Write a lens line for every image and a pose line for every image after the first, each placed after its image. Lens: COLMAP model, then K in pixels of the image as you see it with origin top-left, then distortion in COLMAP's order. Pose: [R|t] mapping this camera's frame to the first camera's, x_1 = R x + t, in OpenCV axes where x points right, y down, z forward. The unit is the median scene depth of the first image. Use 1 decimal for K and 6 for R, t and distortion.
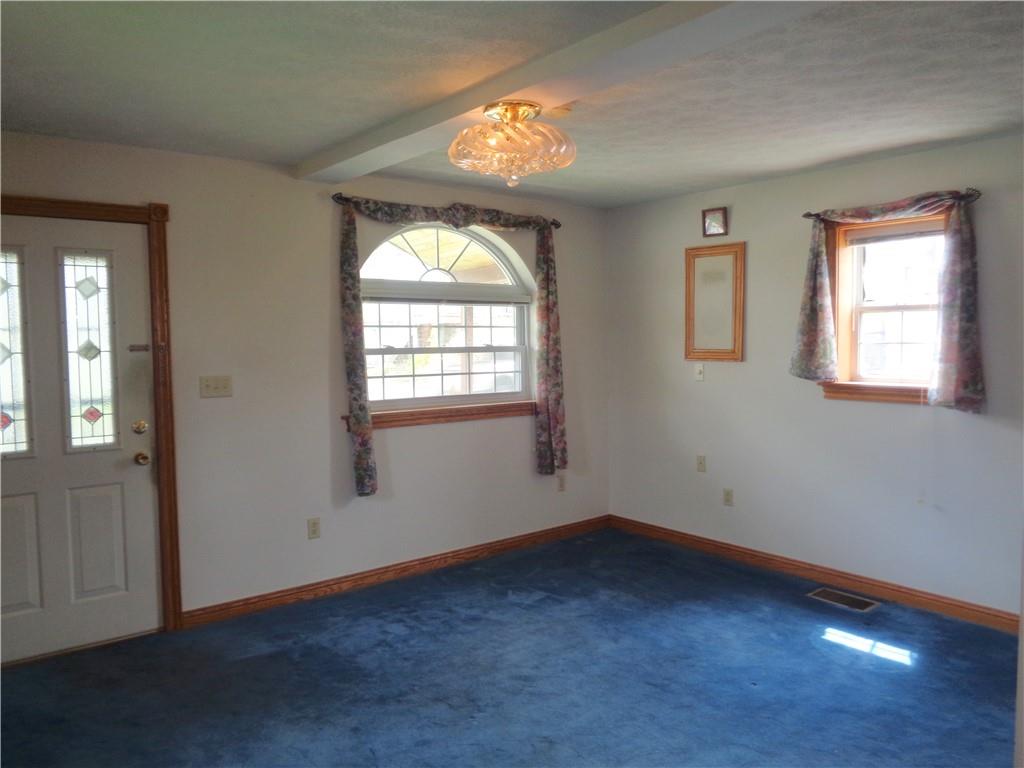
lens RADIAL K [[783.3, 0, 528.0], [0, 783.3, 378.1], [0, 0, 1]] dist [0.004562, -0.005966]
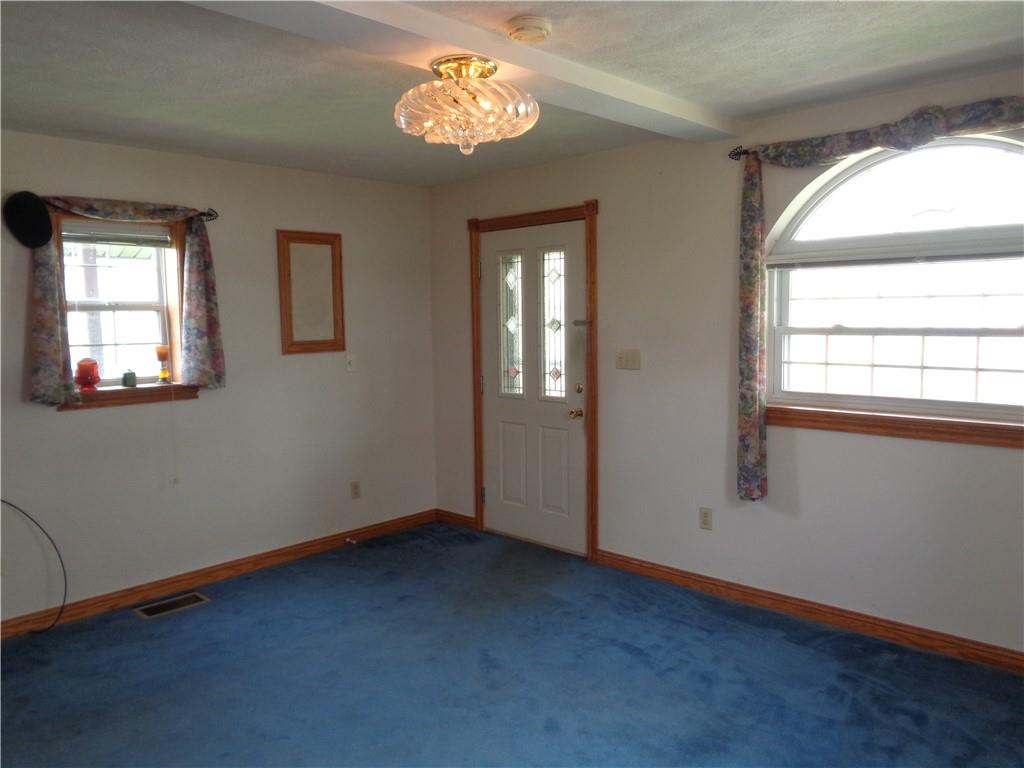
lens RADIAL K [[783.3, 0, 516.2], [0, 783.3, 381.3], [0, 0, 1]] dist [0.004562, -0.005966]
pose [[0.109478, 0.093564, -0.989576, 0.613626], [-0.039648, 0.995179, 0.089707, -0.046252], [0.993198, 0.029413, 0.112660, 0.666952]]
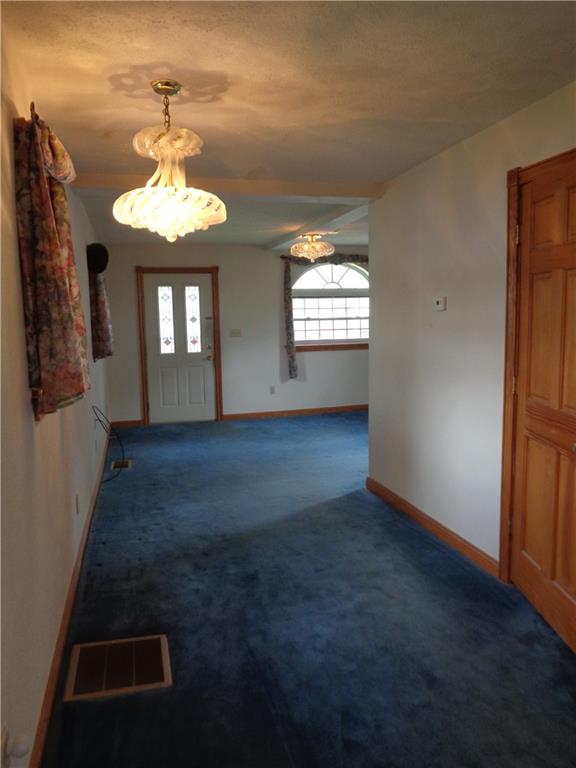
lens RADIAL K [[587.5, 0, 287.4], [0, 587.5, 383.9], [0, 0, 1]] dist [0.004562, -0.005966]
pose [[0.916964, 0.045490, -0.396368, 0.523015], [-0.014479, 0.996619, 0.080882, 0.018418], [0.398707, -0.068426, 0.914522, -0.713242]]
